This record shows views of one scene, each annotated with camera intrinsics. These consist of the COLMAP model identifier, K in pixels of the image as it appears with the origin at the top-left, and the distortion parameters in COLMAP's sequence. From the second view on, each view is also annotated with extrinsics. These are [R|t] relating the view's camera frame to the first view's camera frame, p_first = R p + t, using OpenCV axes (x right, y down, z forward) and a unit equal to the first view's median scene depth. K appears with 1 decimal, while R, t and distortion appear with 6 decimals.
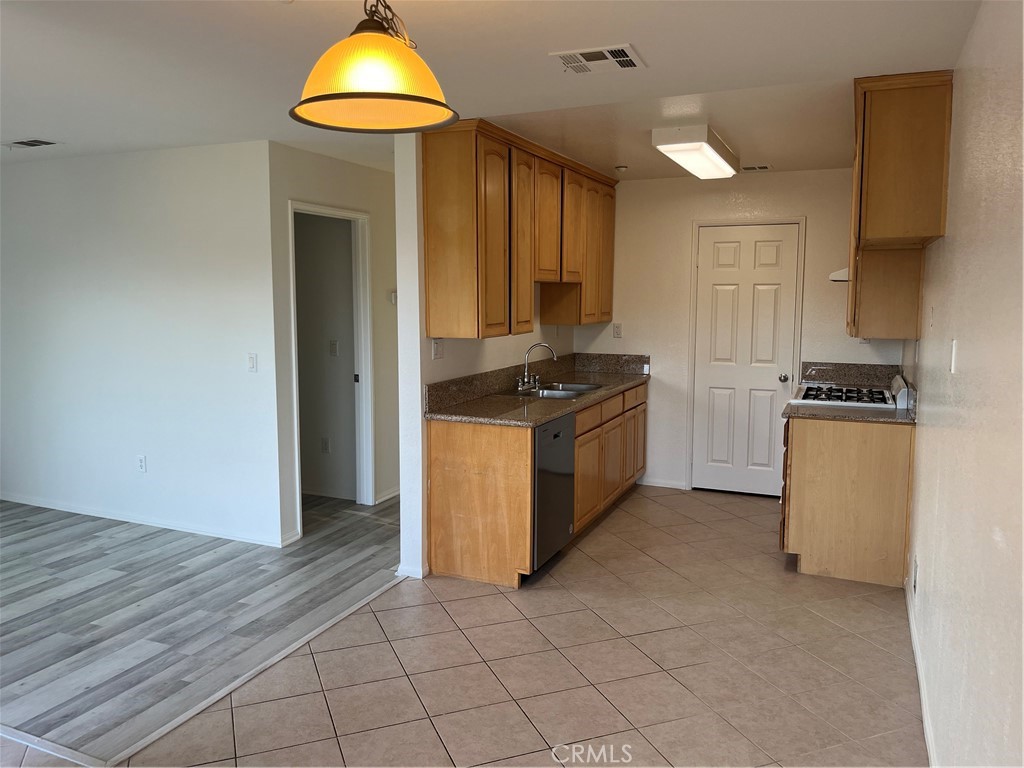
lens RADIAL K [[771.6, 0, 511.9], [0, 771.6, 382.3], [0, 0, 1]] dist [0.016489, 0.001205]
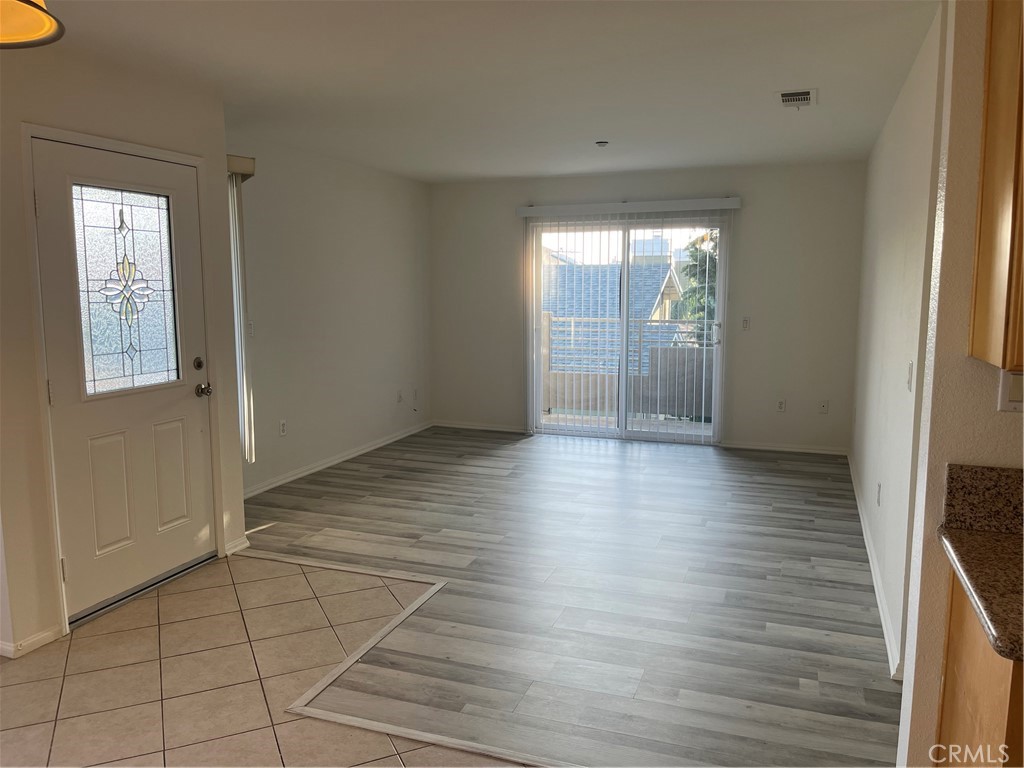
lens RADIAL K [[771.6, 0, 507.5], [0, 771.6, 384.4], [0, 0, 1]] dist [0.016489, 0.001205]
pose [[0.039109, 0.126793, -0.991158, 0.268631], [-0.100408, 0.987395, 0.122350, -0.062138], [0.994177, 0.094735, 0.051347, 0.623745]]
